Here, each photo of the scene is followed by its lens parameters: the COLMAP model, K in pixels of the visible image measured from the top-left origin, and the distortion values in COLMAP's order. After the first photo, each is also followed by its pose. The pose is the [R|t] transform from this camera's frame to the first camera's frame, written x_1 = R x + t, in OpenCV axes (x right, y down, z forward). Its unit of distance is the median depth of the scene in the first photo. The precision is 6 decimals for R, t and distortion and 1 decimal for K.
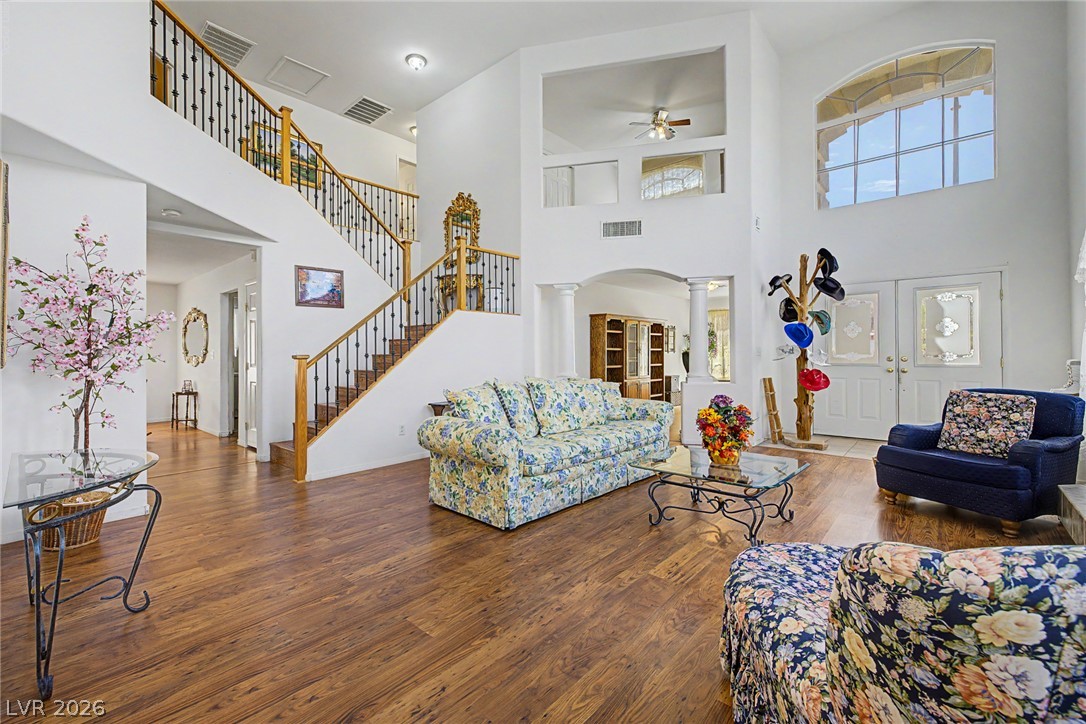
lens RADIAL K [[472.6, 0, 542.5], [0, 472.6, 352.5], [0, 0, 1]] dist [-0.024322, 0.000073]
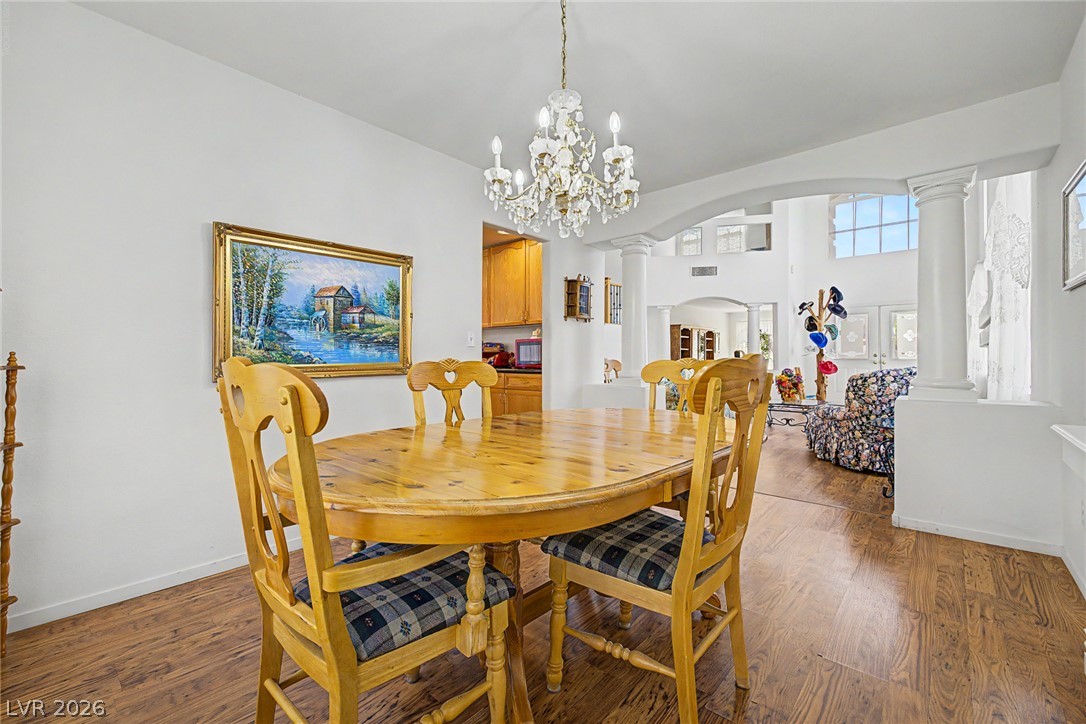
lens RADIAL K [[472.6, 0, 533.2], [0, 472.6, 353.9], [0, 0, 1]] dist [-0.024322, 0.000073]
pose [[0.999868, 0.004780, -0.015541, -0.400494], [-0.004855, 0.999977, -0.004756, 0.023264], [0.015518, 0.004831, 0.999868, -0.613198]]
